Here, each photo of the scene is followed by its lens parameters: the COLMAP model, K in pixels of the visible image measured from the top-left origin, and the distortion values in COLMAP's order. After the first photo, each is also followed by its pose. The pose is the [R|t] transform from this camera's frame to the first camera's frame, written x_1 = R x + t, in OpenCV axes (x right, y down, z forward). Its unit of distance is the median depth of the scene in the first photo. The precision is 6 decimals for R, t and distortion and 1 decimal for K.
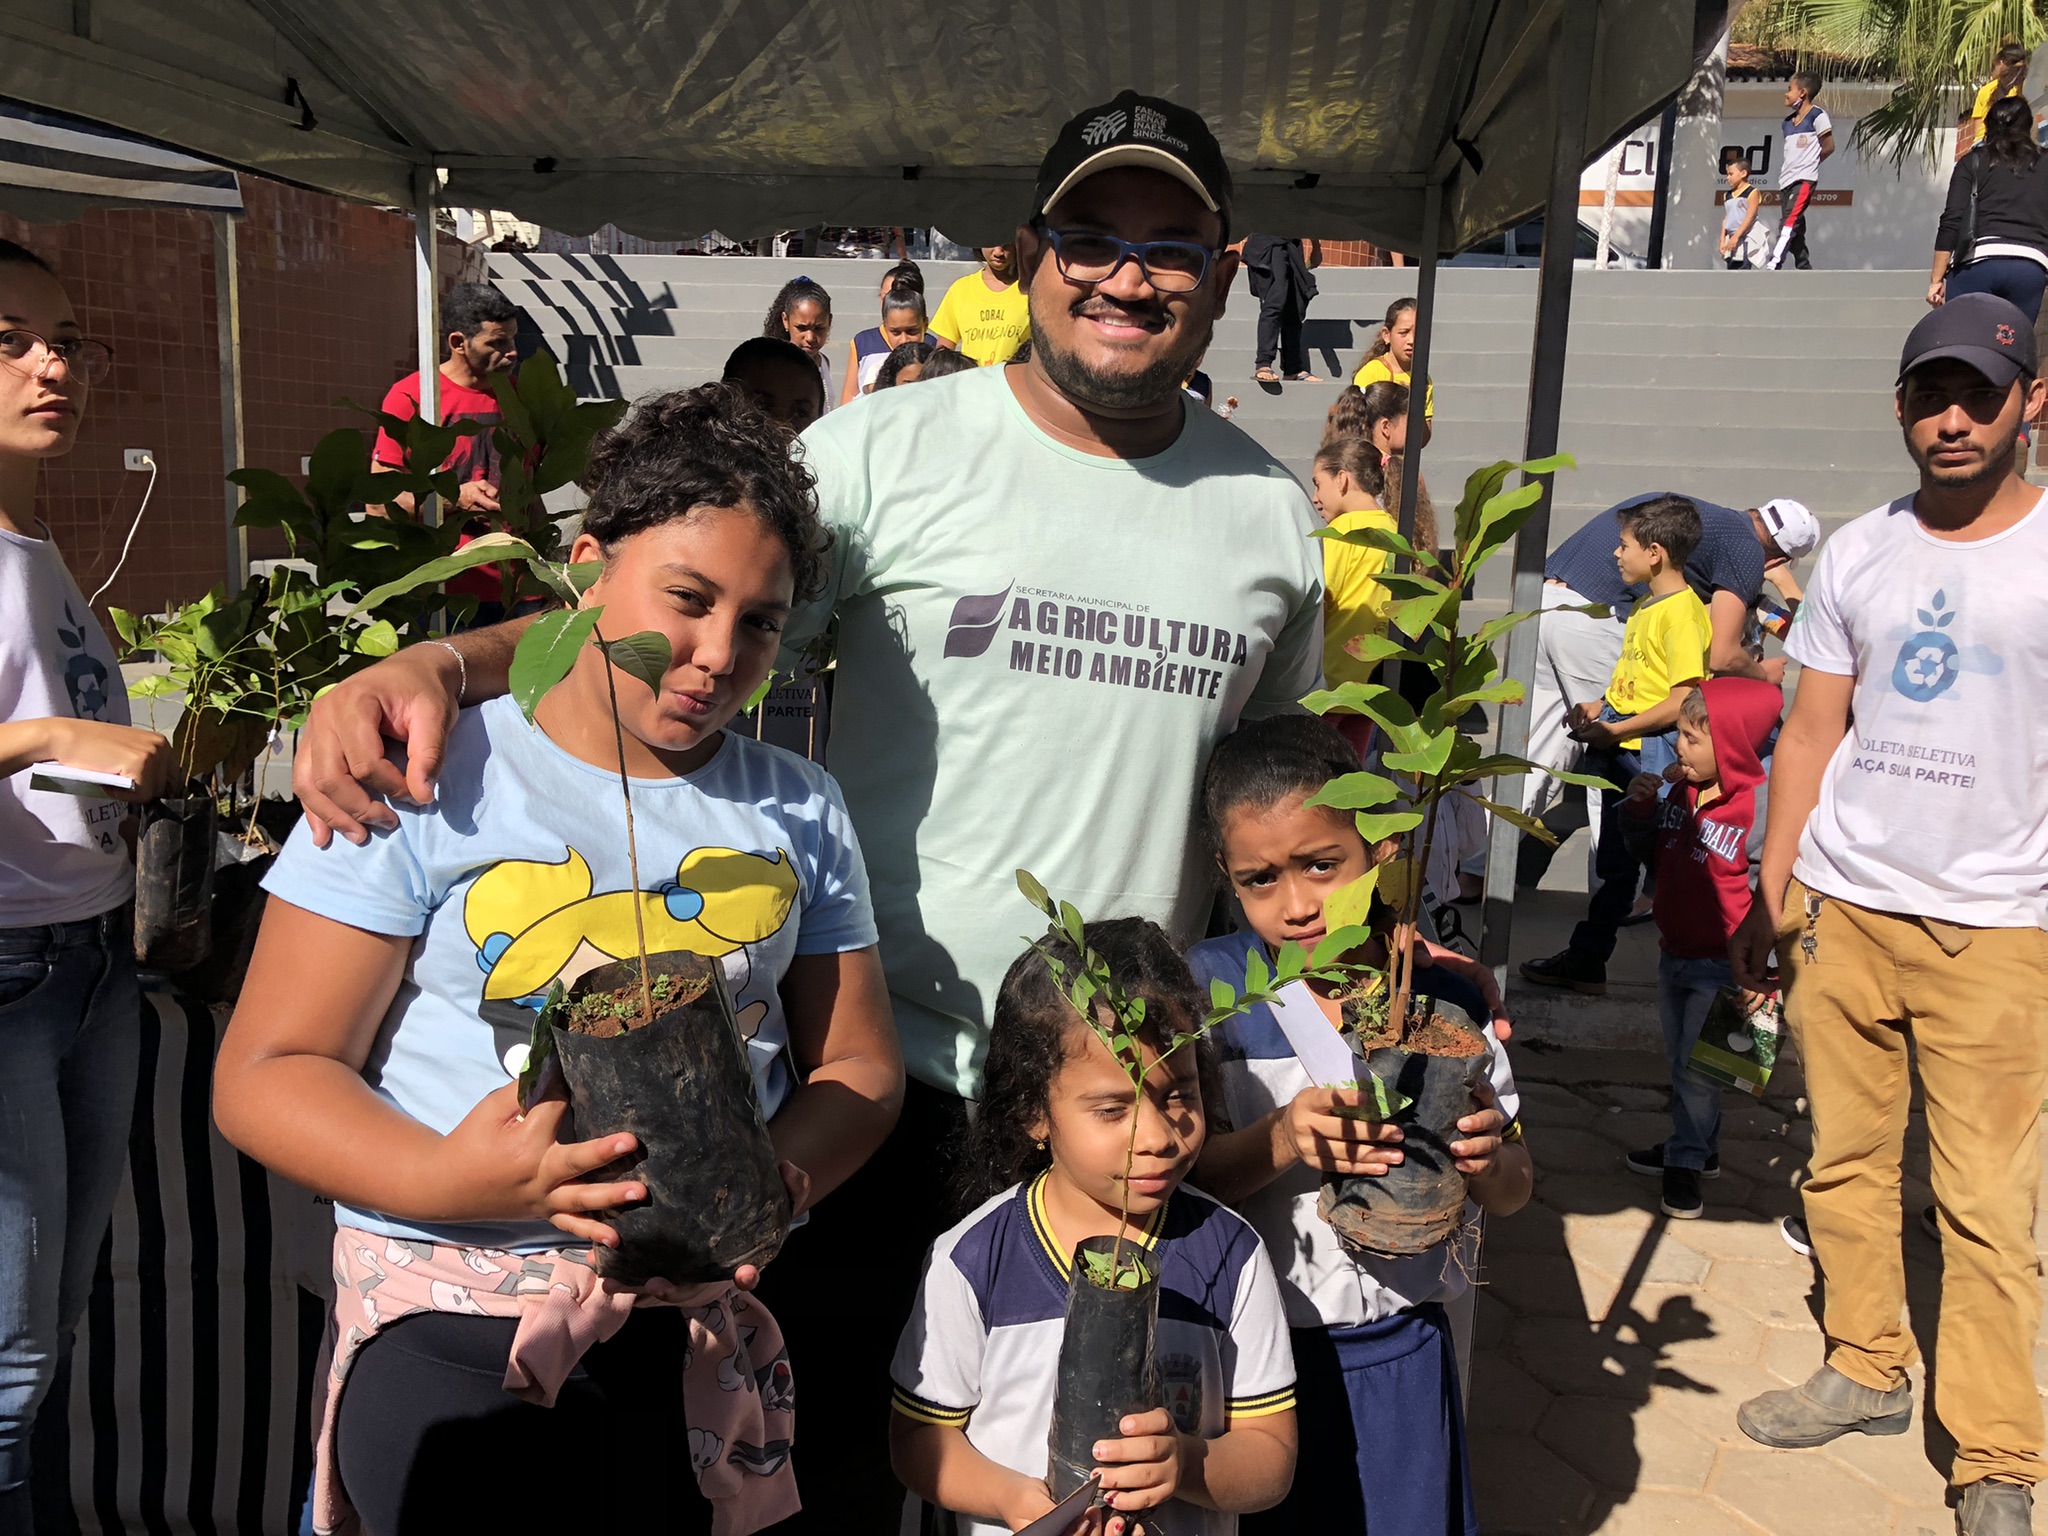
lens RADIAL K [[1676.5, 0, 1004.5], [0, 1676.5, 753.0], [0, 0, 1]] dist [0.013506, -0.005566]
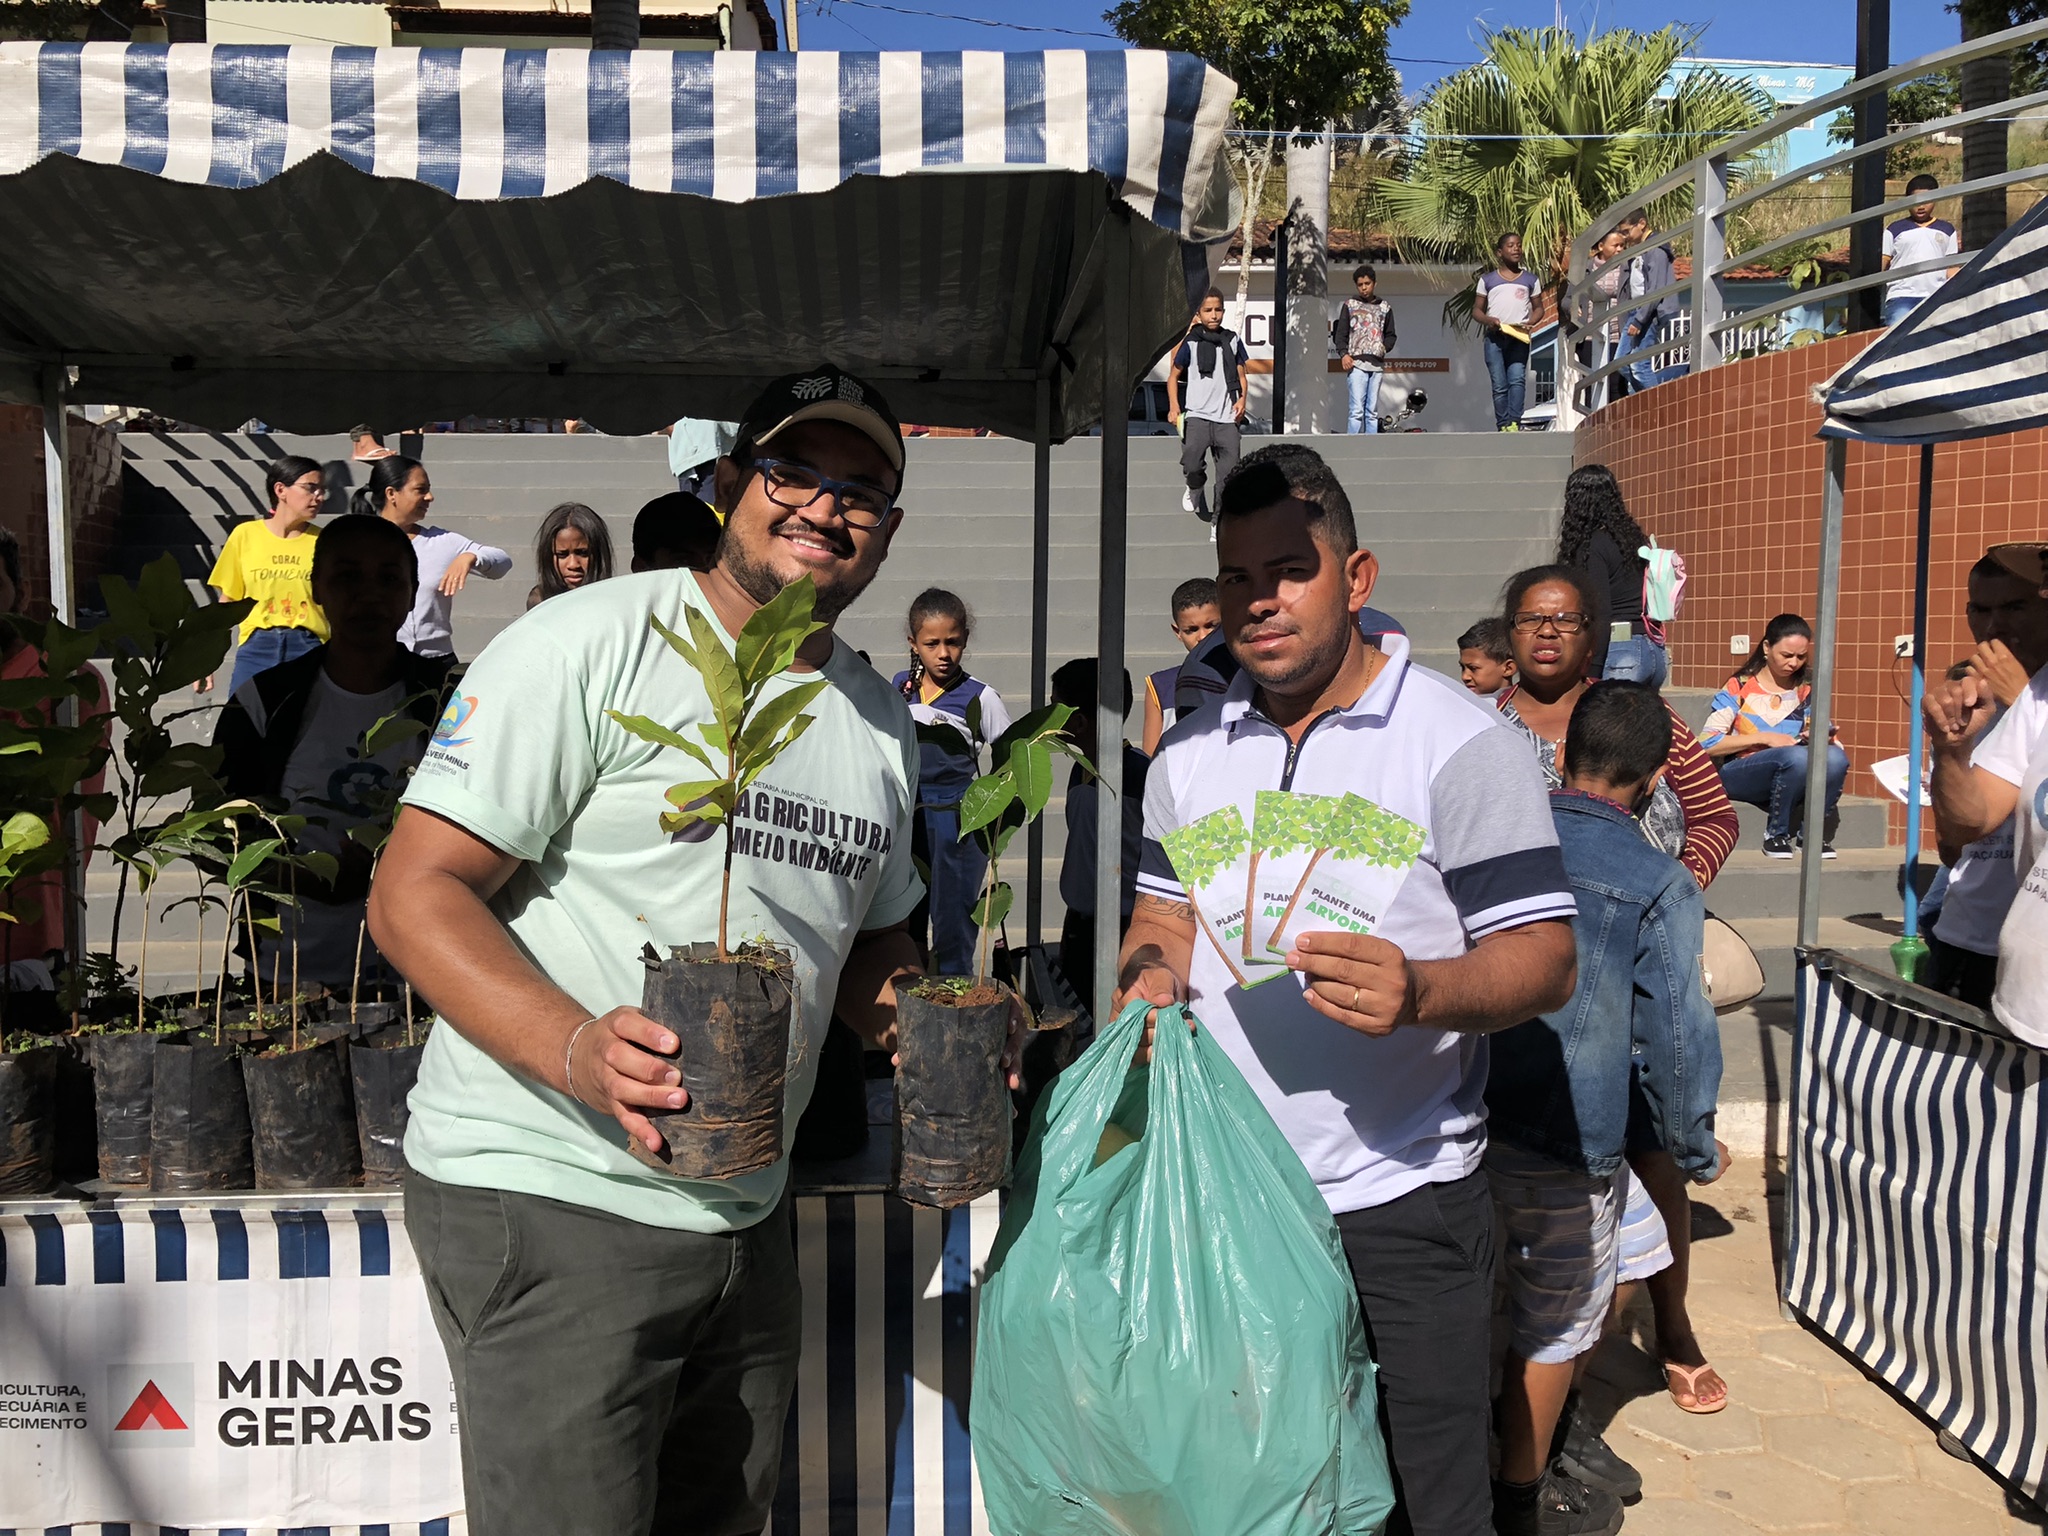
lens RADIAL K [[1676.5, 0, 1008.0], [0, 1676.5, 740.3], [0, 0, 1]] dist [0.013506, -0.005566]
pose [[0.982225, -0.047610, 0.181570, 0.022714], [0.065637, 0.993348, -0.094607, 0.004561], [-0.175858, 0.104844, 0.978817, -0.064285]]
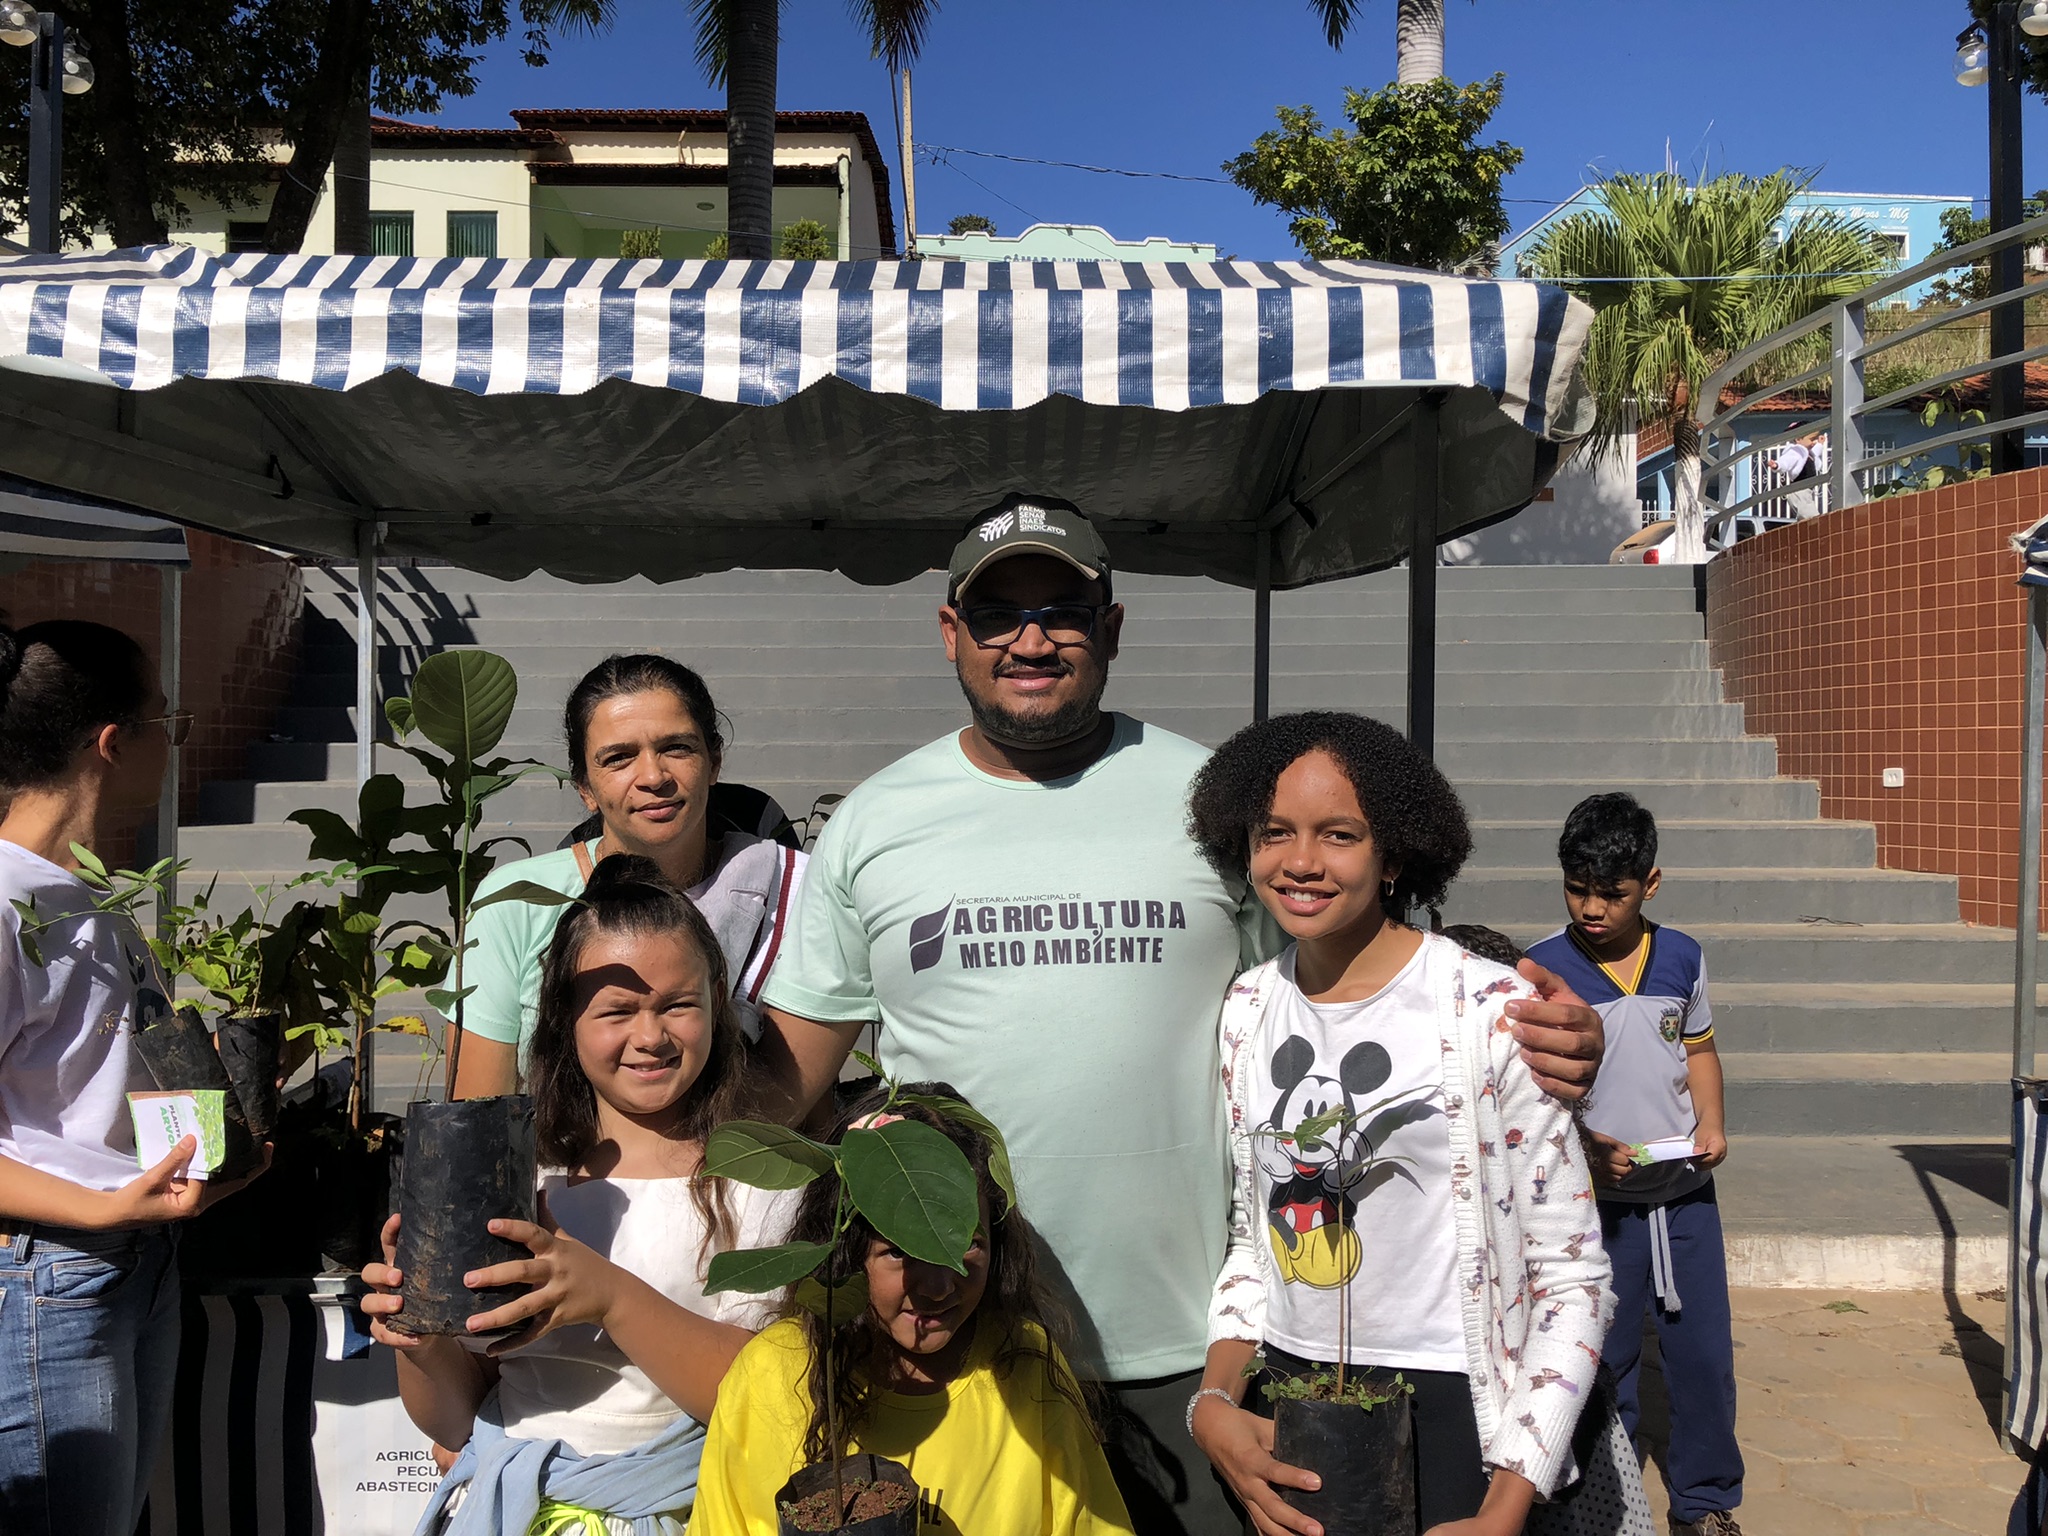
lens RADIAL K [[1676.5, 0, 1014.2], [0, 1676.5, 754.2], [0, 0, 1]] dist [0.013506, -0.005566]
pose [[0.990252, -0.030371, 0.135938, -0.095622], [0.052561, 0.985264, -0.162761, 0.002869], [-0.128992, 0.168320, 0.977256, -0.124340]]
